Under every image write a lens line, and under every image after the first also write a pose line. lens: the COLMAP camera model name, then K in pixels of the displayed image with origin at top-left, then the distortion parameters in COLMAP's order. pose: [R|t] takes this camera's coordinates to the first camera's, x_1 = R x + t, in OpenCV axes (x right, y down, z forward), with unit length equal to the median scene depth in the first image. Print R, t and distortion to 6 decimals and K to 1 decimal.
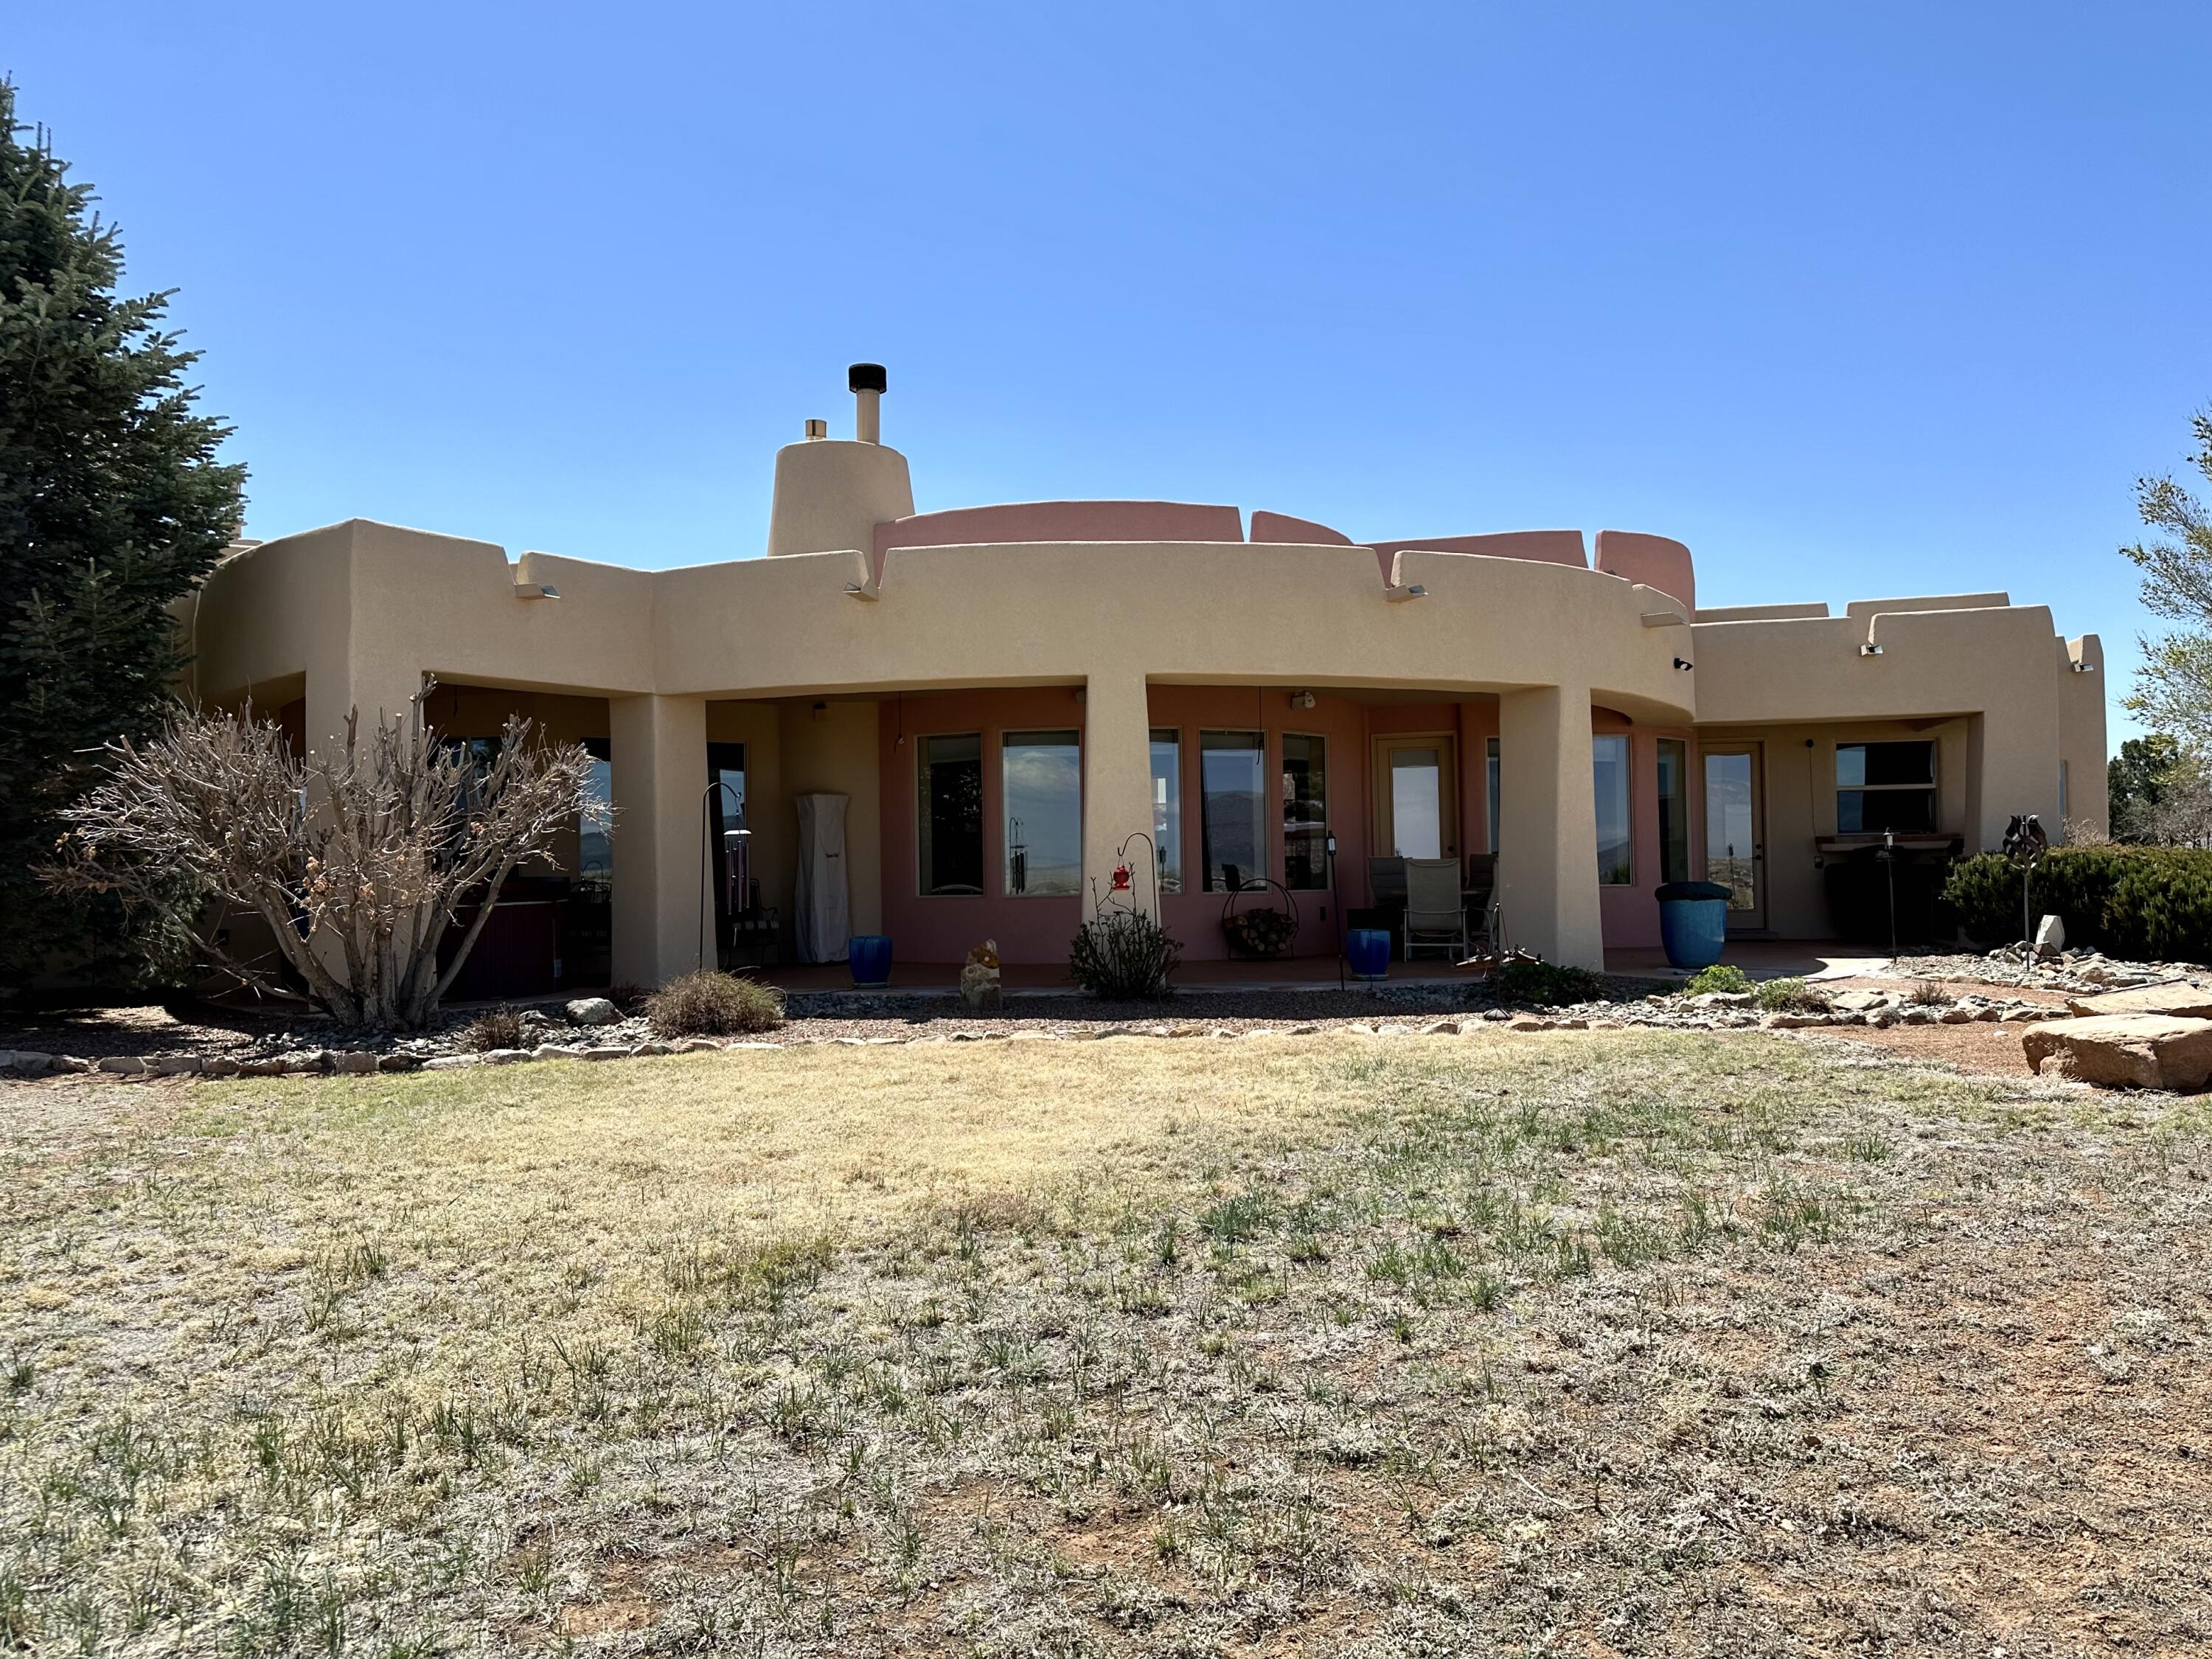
lens RADIAL K [[1609.1, 0, 1103.8], [0, 1609.1, 813.5], [0, 0, 1]] dist [0.089501, -0.122036]
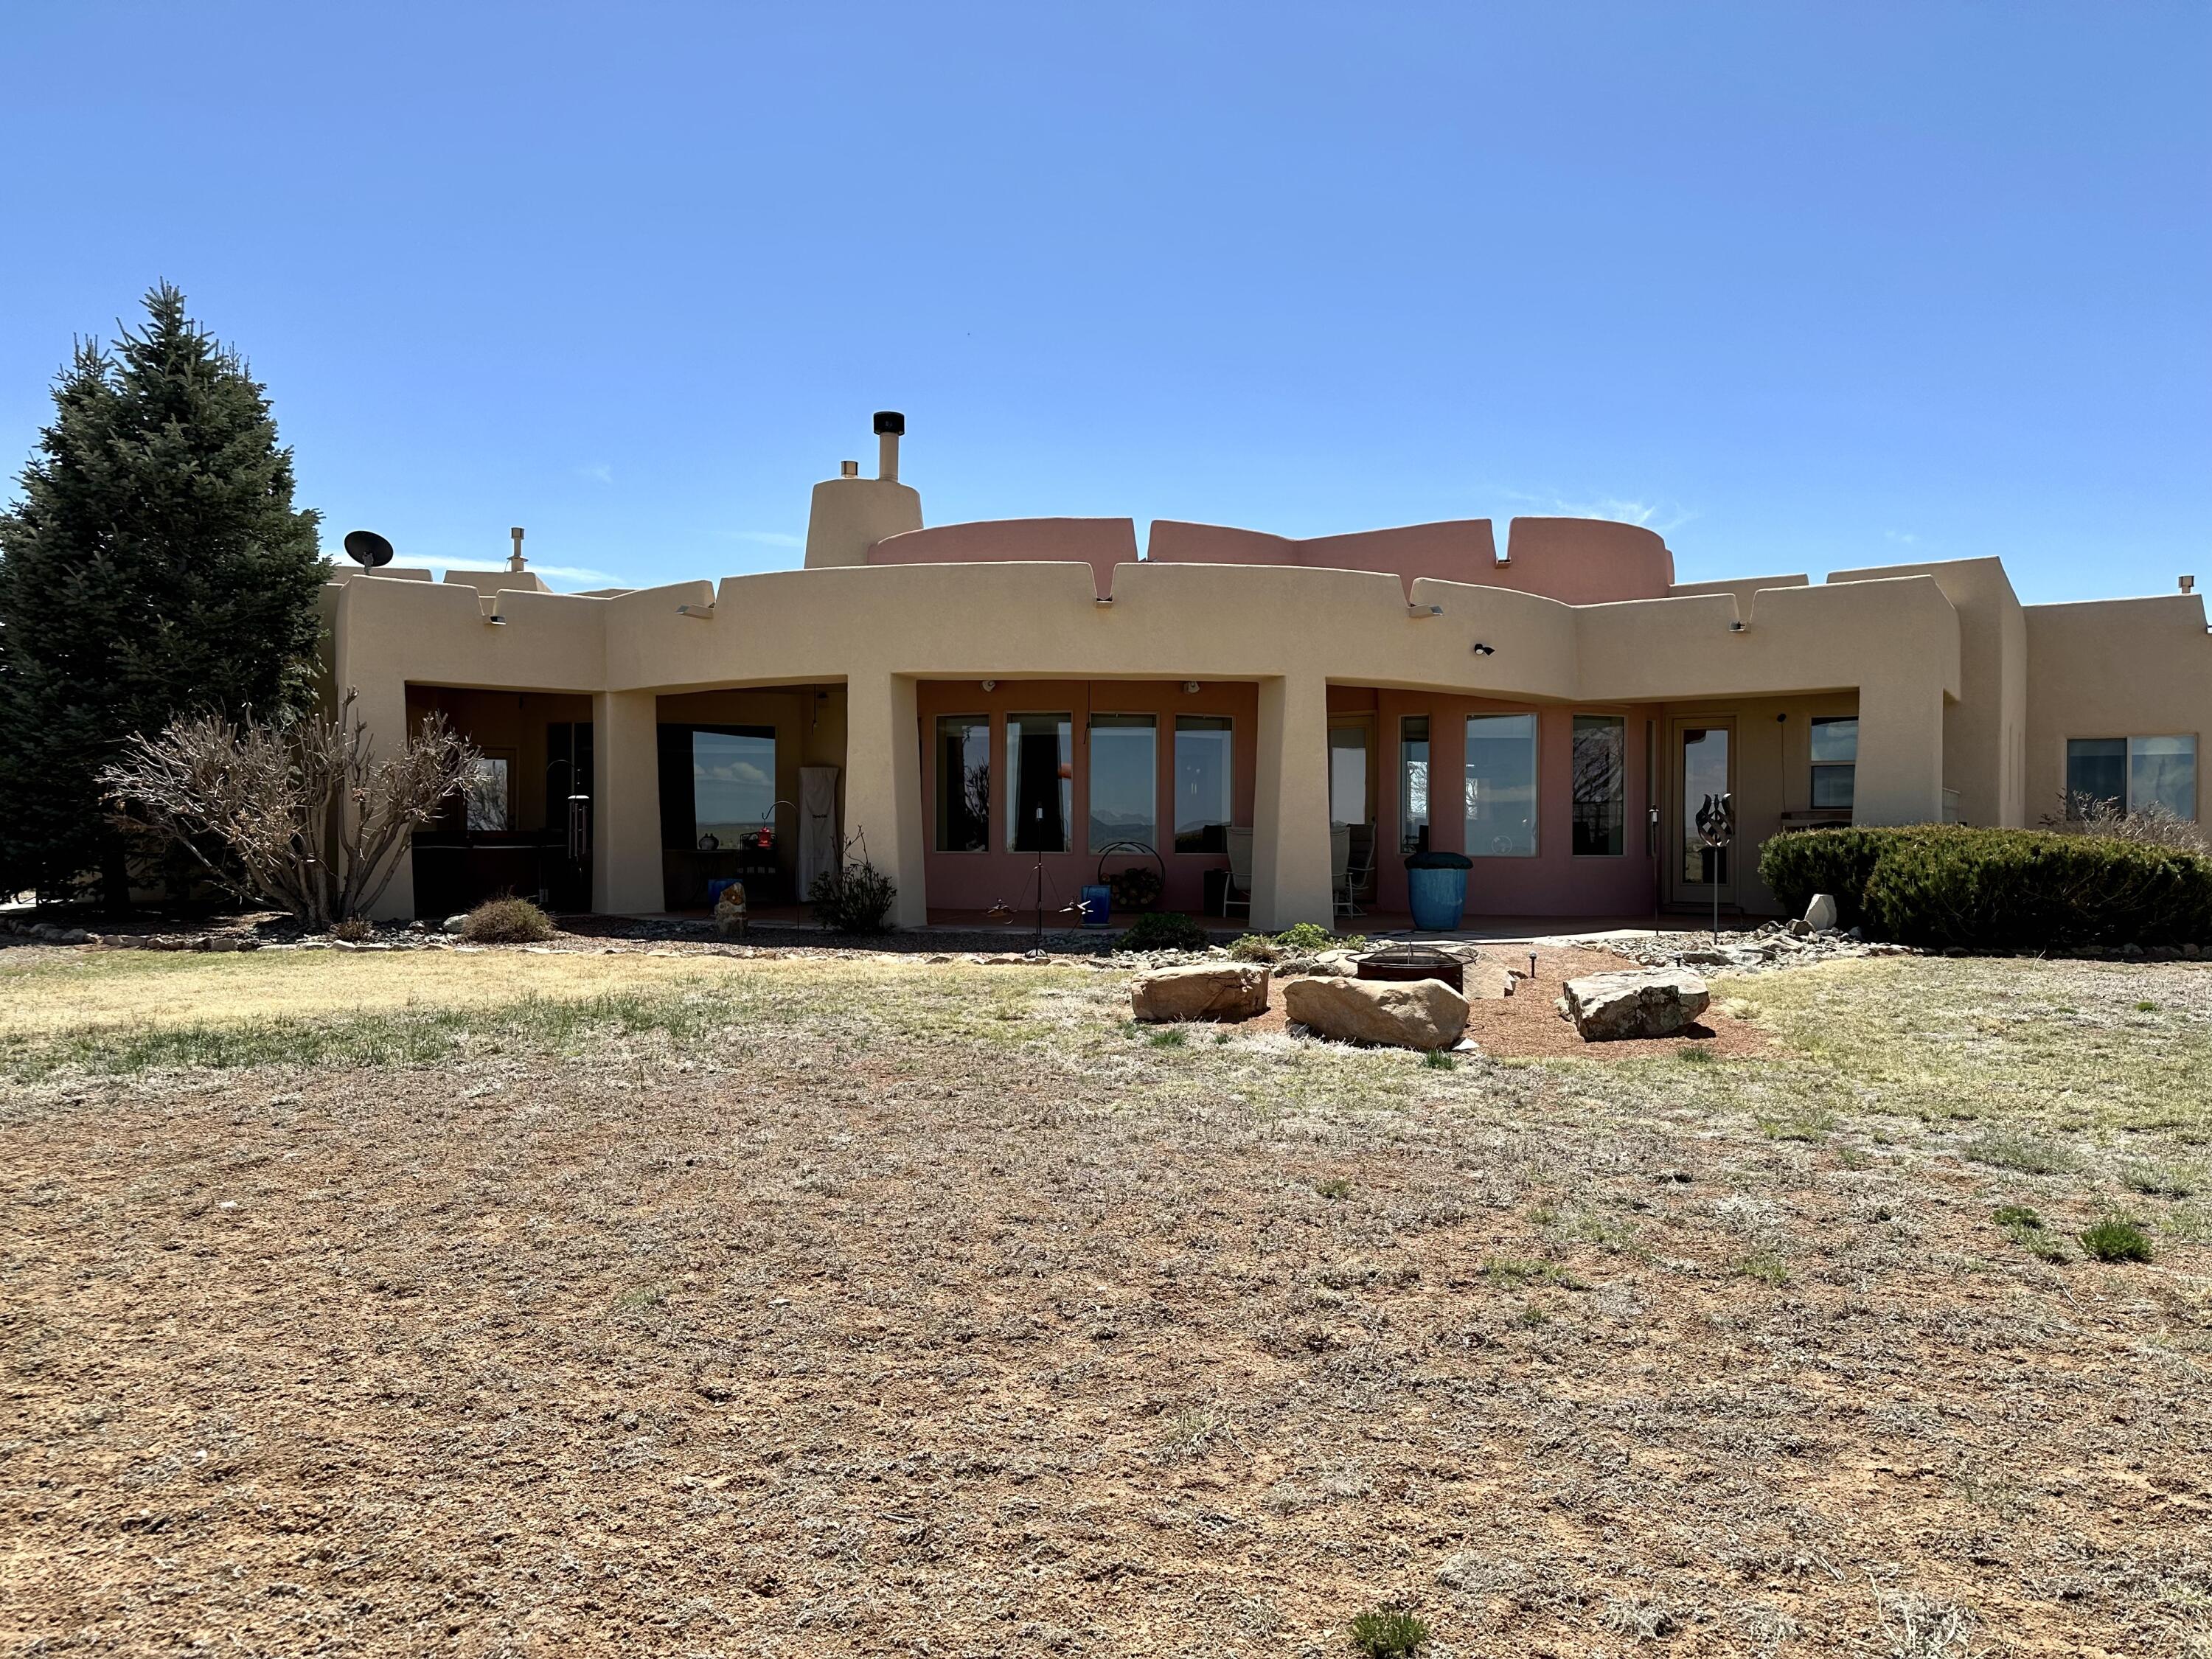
lens RADIAL K [[1609.1, 0, 1103.8], [0, 1609.1, 813.5], [0, 0, 1]] dist [0.089501, -0.122036]
pose [[0.934755, 0.014436, -0.355001, 0.494172], [-0.006026, 0.999675, 0.024784, -0.008890], [0.355243, -0.021028, 0.934538, -0.088589]]
